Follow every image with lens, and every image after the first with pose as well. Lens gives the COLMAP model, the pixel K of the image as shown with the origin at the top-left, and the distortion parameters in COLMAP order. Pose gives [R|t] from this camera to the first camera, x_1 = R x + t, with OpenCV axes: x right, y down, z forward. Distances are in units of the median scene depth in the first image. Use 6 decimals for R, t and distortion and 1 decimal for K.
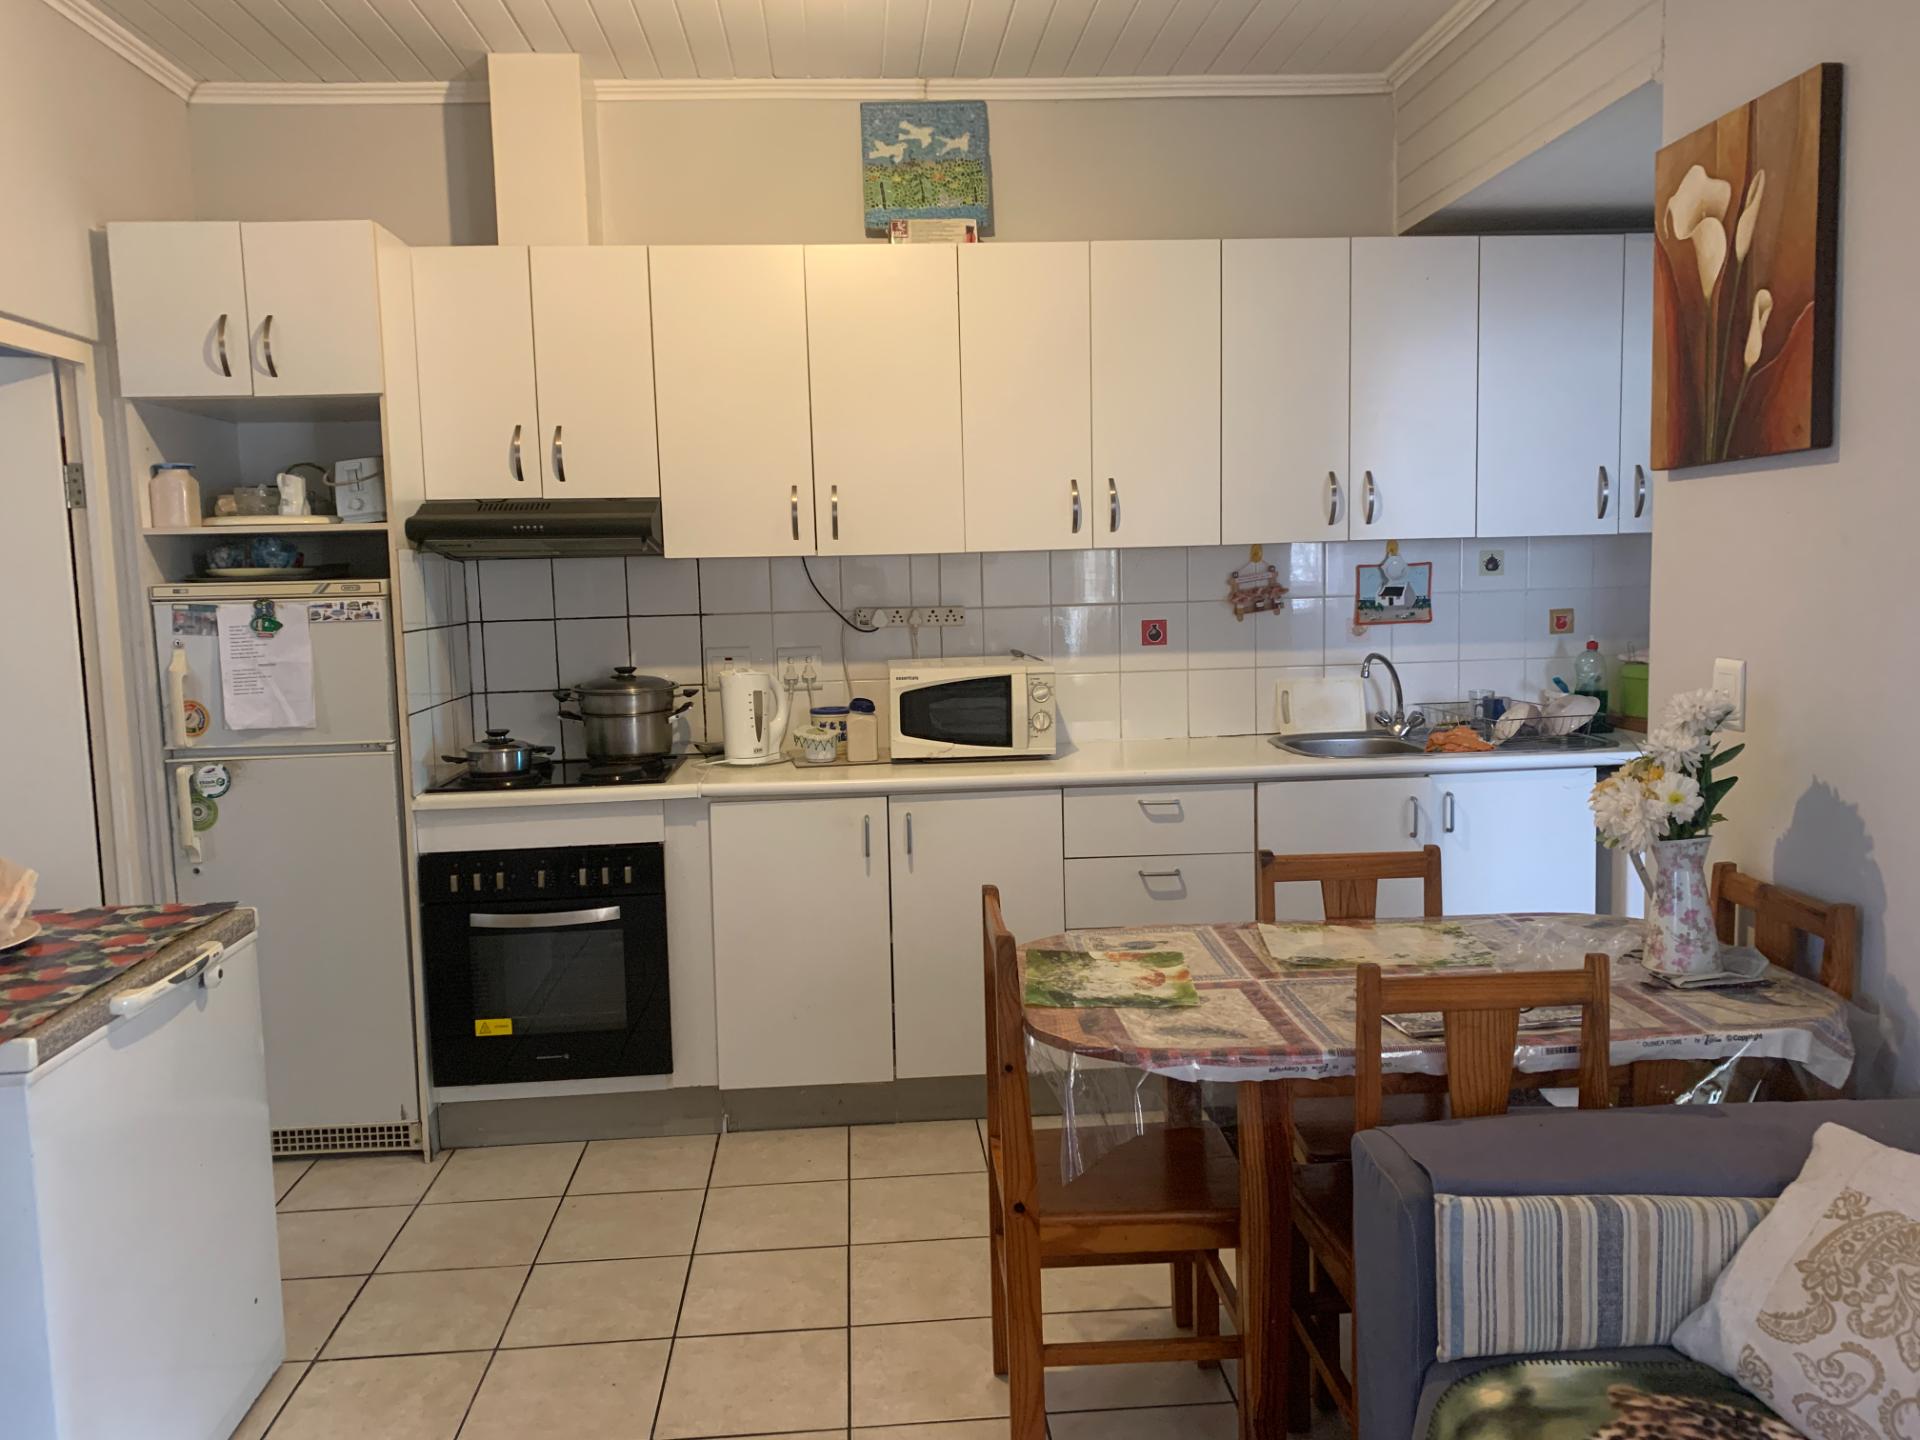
lens RADIAL K [[1457.3, 0, 957.6], [0, 1457.3, 714.1], [0, 0, 1]] dist [0.052535, -0.056973]
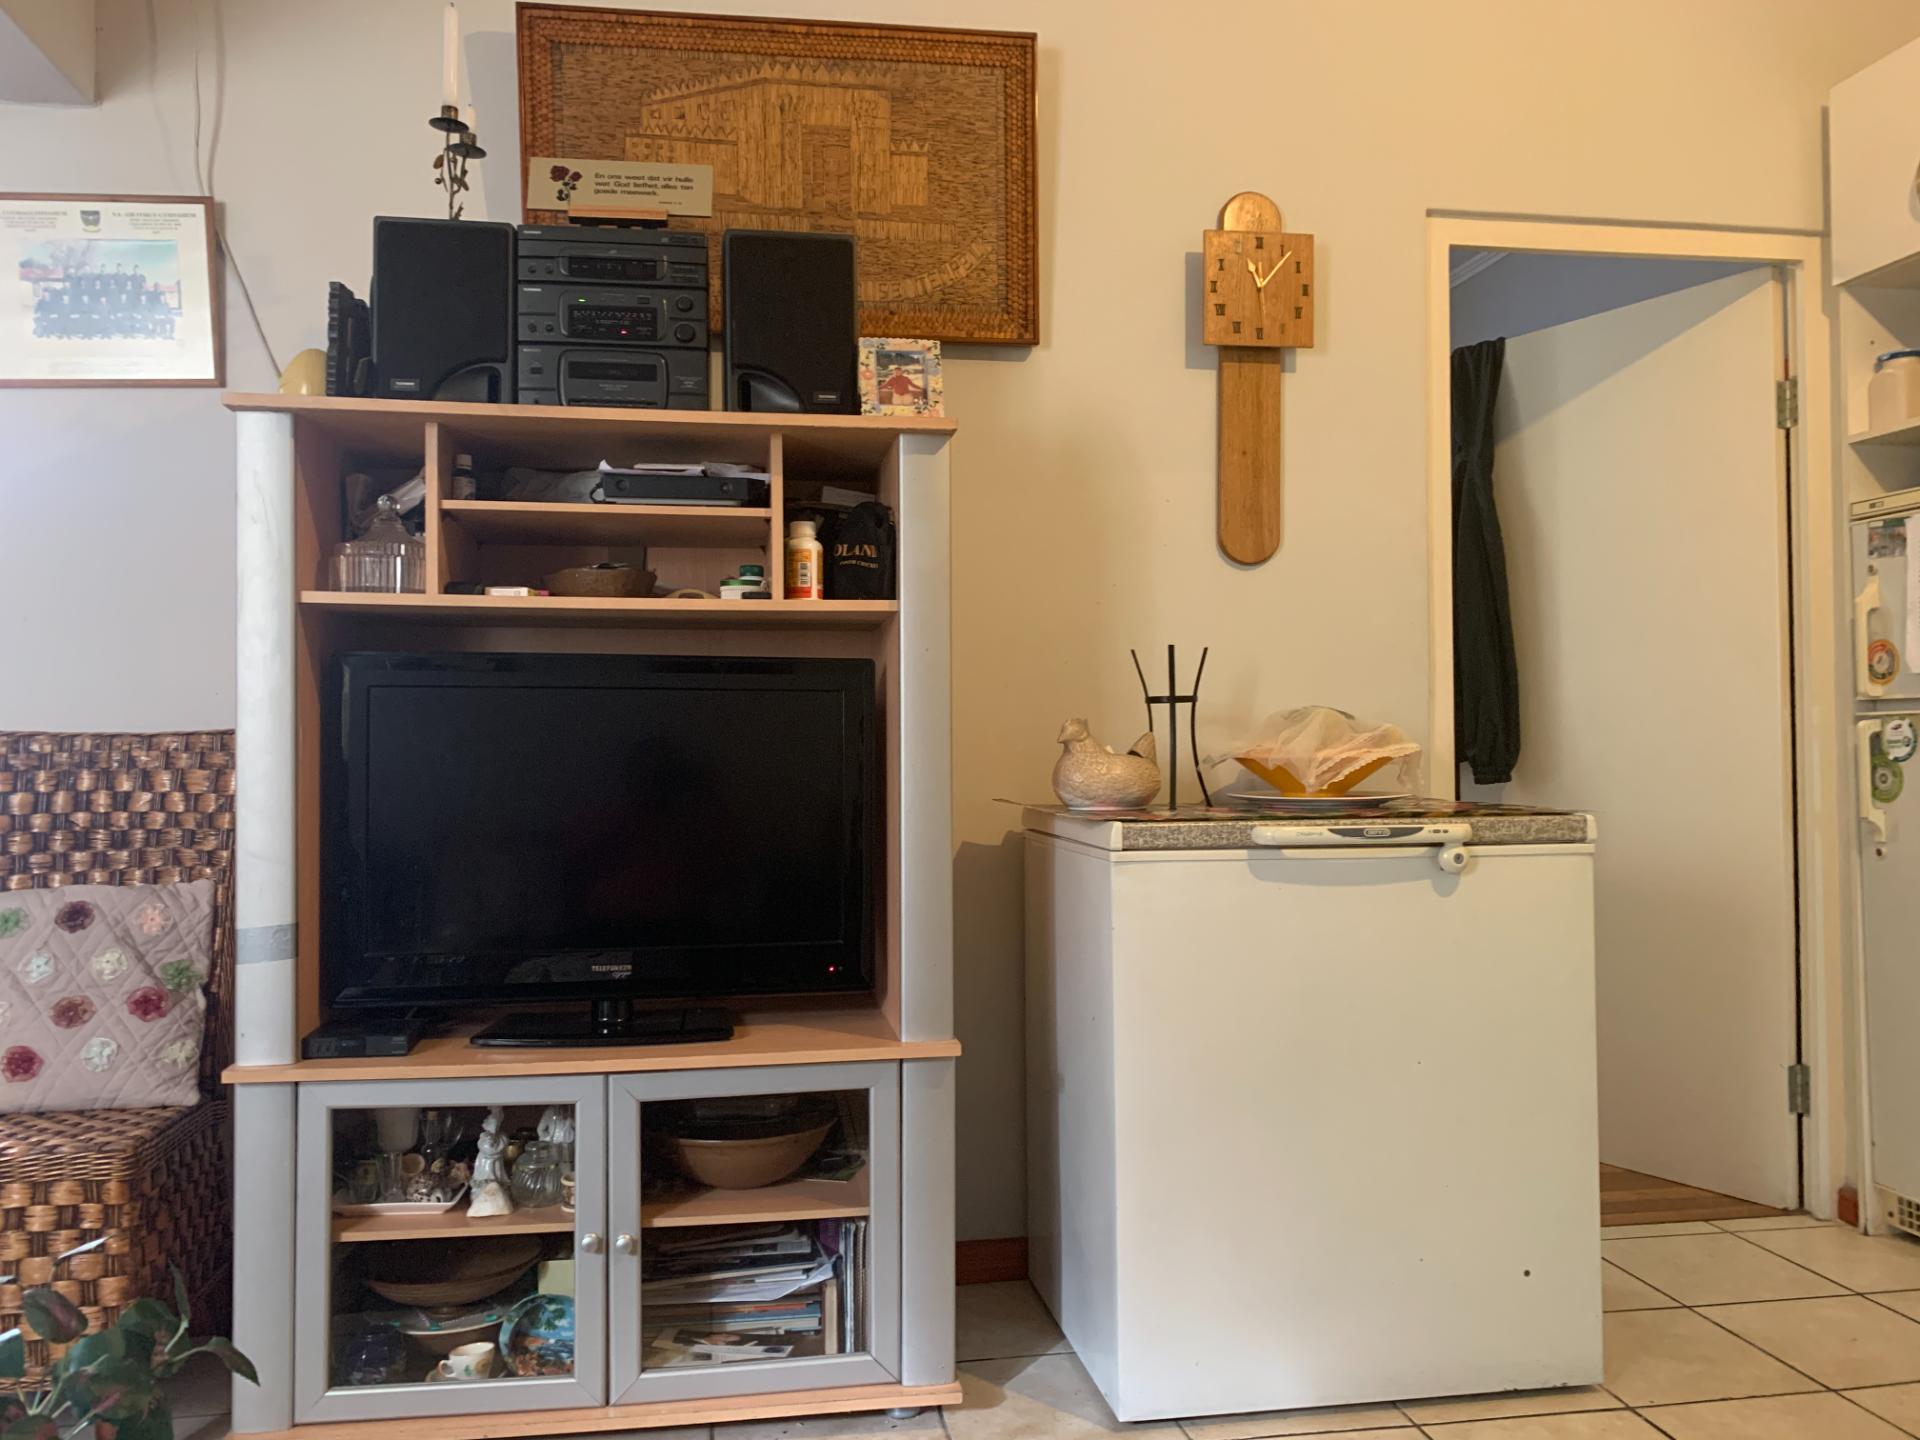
lens RADIAL K [[1457.3, 0, 938.8], [0, 1457.3, 747.8], [0, 0, 1]] dist [0.052535, -0.056973]
pose [[0.077540, 0.022968, -0.996725, 0.248573], [-0.088081, 0.995983, 0.016099, 0.083137], [0.993091, 0.086544, 0.079252, 0.427716]]
